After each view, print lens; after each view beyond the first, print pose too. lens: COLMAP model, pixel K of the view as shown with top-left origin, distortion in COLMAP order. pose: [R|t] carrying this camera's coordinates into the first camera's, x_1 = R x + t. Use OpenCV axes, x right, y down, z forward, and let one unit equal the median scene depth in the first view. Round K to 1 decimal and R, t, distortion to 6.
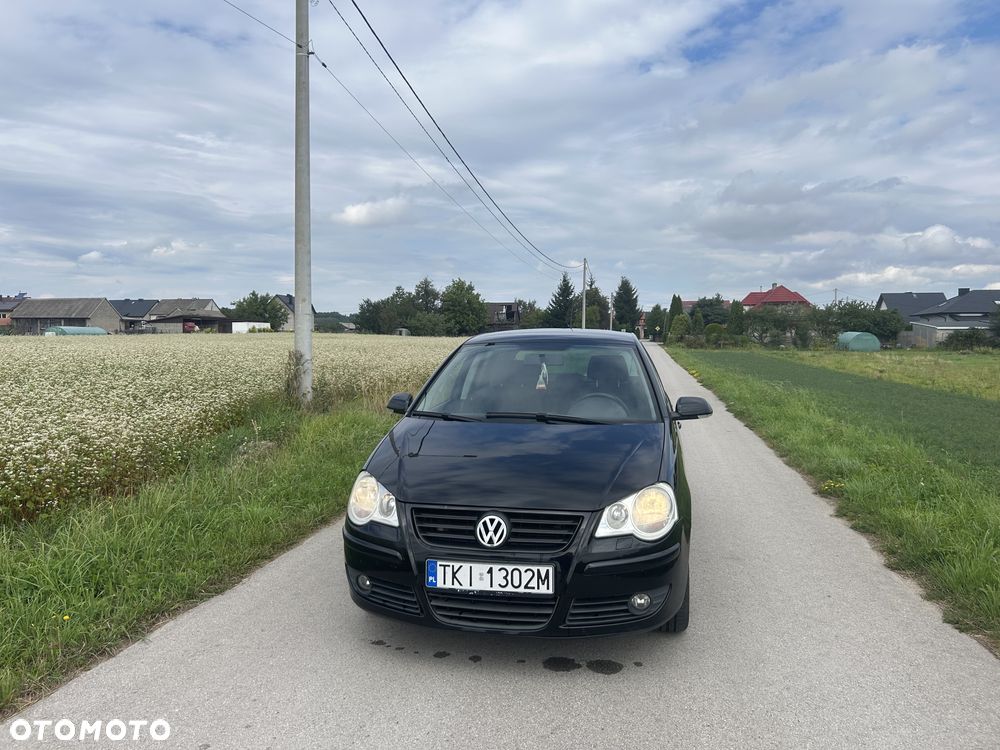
lens RADIAL K [[758.3, 0, 488.5], [0, 758.3, 380.3], [0, 0, 1]] dist [0.044019, -0.049199]
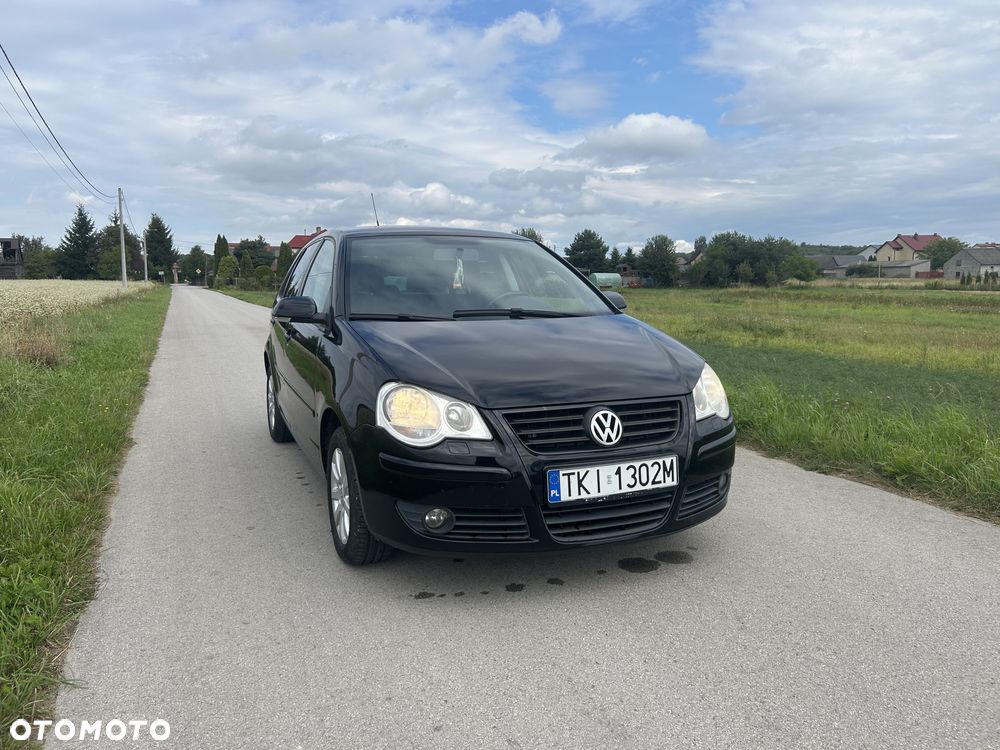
lens RADIAL K [[758.3, 0, 498.1], [0, 758.3, 360.2], [0, 0, 1]] dist [0.044019, -0.049199]
pose [[0.822596, -0.063641, 0.565053, -0.582067], [0.037539, 0.997627, 0.057712, 0.066810], [-0.567386, -0.026262, 0.823033, 0.357410]]
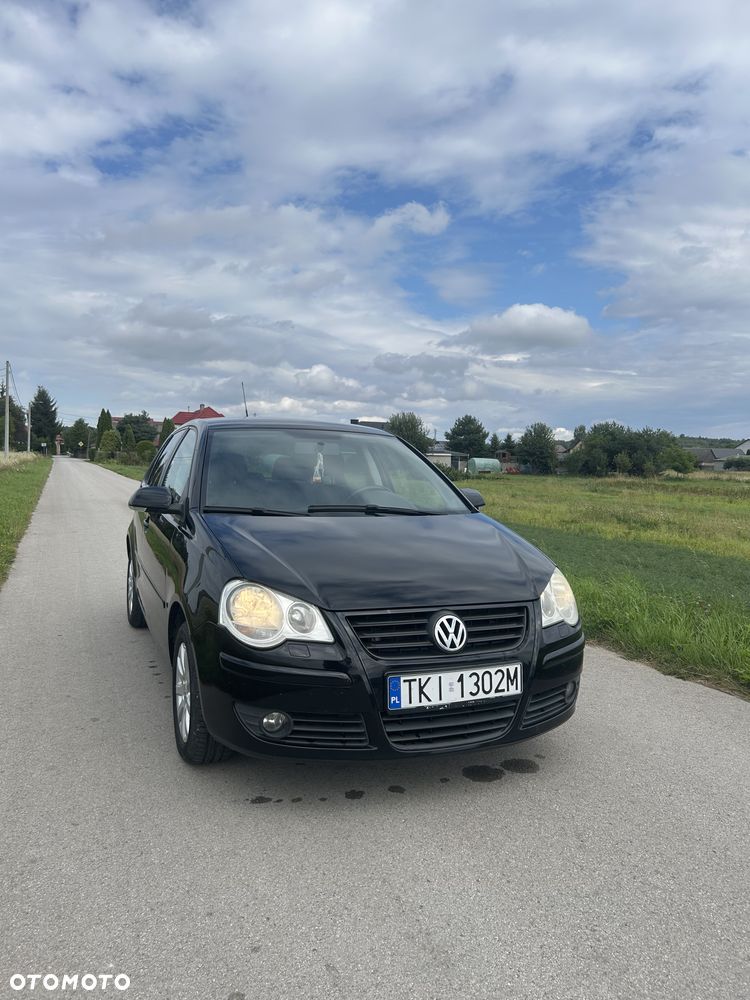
lens RADIAL K [[758.3, 0, 377.4], [0, 758.3, 492.1], [0, 0, 1]] dist [0.044019, -0.049199]
pose [[0.823520, -0.000784, 0.567287, -0.552598], [0.005874, 0.999957, -0.007145, 0.043933], [-0.567257, 0.009217, 0.823489, 0.334313]]
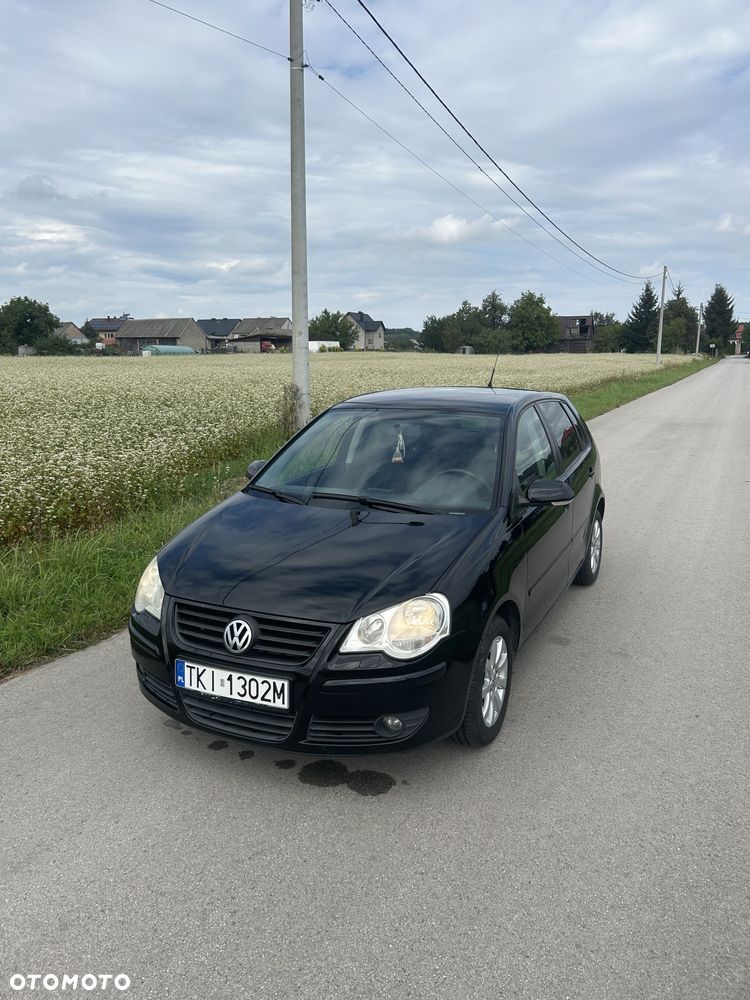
lens RADIAL K [[758.3, 0, 374.6], [0, 758.3, 502.7], [0, 0, 1]] dist [0.044019, -0.049199]
pose [[0.971039, 0.041724, -0.235250, 0.383140], [-0.009133, 0.990396, 0.137955, -0.096512], [0.238747, -0.131811, 0.962094, 0.155238]]
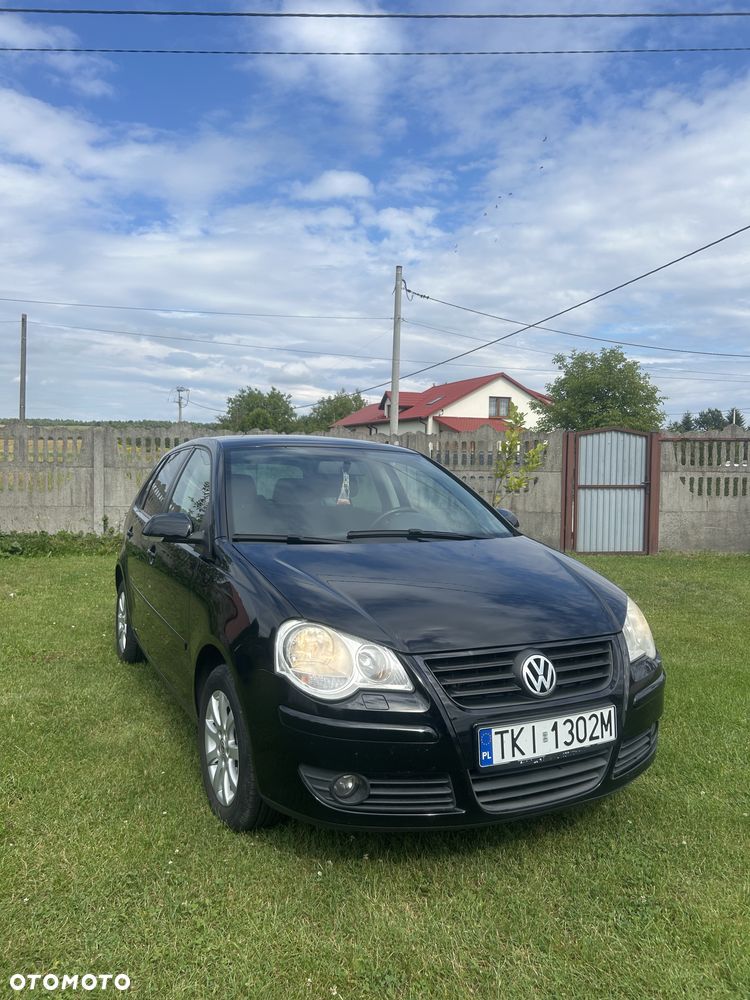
lens RADIAL K [[758.3, 0, 389.5], [0, 758.3, 499.7], [0, 0, 1]] dist [0.044019, -0.049199]
pose [[0.777286, -0.004279, 0.629132, -0.591984], [0.021008, 0.999596, -0.019157, 0.033917], [-0.628796, 0.028107, 0.777062, 0.494339]]
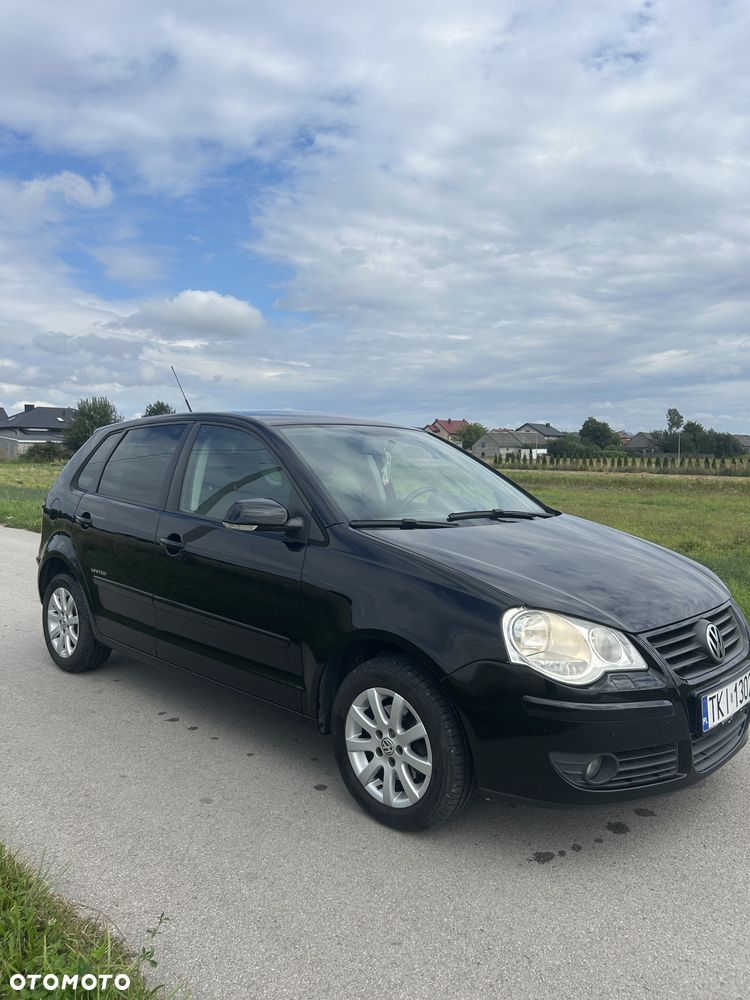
lens RADIAL K [[758.3, 0, 379.2], [0, 758.3, 481.5], [0, 0, 1]] dist [0.044019, -0.049199]
pose [[0.525016, -0.022709, 0.850789, -0.897158], [0.036458, 0.999326, 0.004176, 0.004916], [-0.850311, 0.028825, 0.525491, 0.865418]]
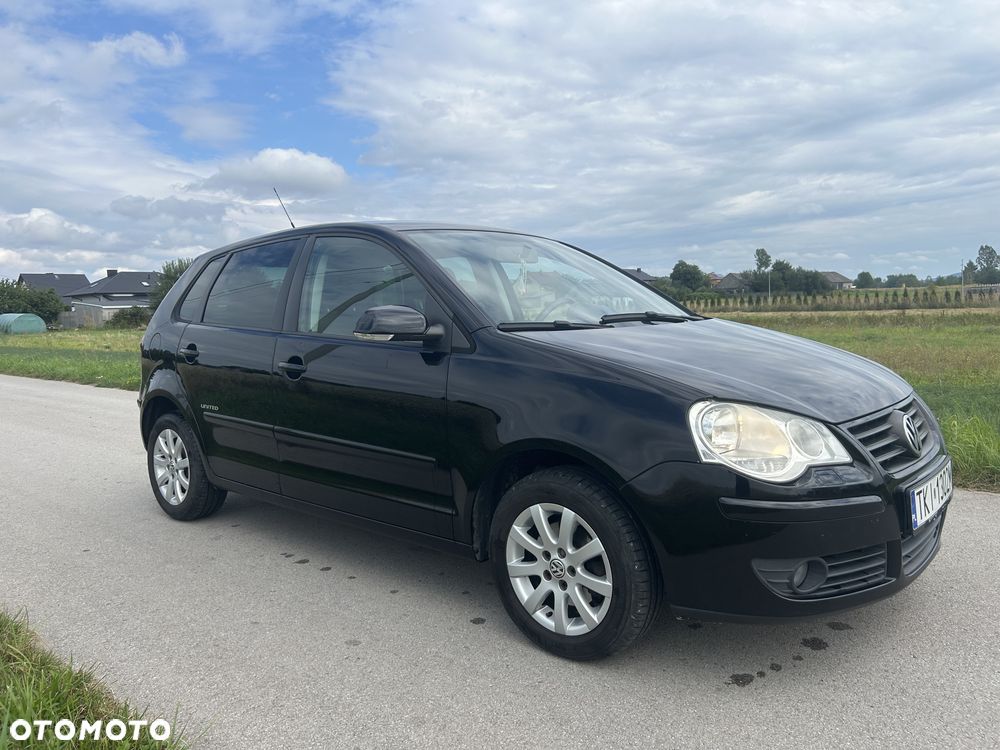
lens RADIAL K [[758.3, 0, 500.8], [0, 758.3, 346.1], [0, 0, 1]] dist [0.044019, -0.049199]
pose [[0.491062, -0.060140, 0.869046, -0.850010], [0.081303, 0.996424, 0.023013, 0.060041], [-0.867322, 0.059355, 0.494195, 0.970958]]
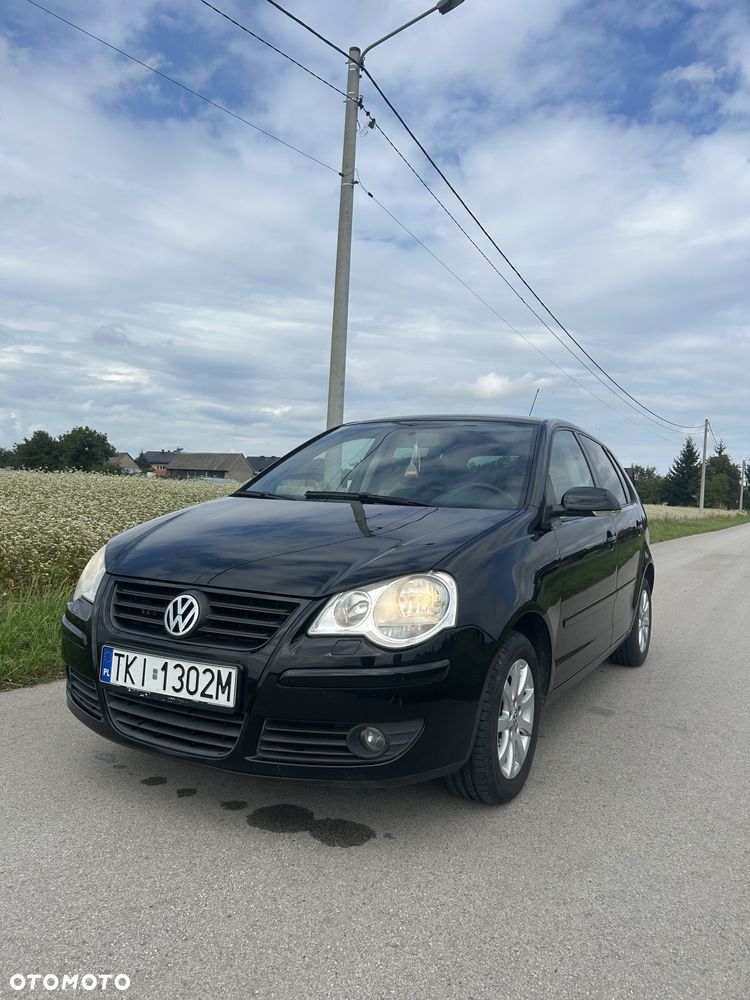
lens RADIAL K [[758.3, 0, 374.0], [0, 758.3, 508.2], [0, 0, 1]] dist [0.044019, -0.049199]
pose [[0.955608, 0.047011, -0.290867, 0.387810], [-0.060768, 0.997412, -0.038439, 0.112968], [0.288307, 0.054408, 0.955991, 0.348148]]
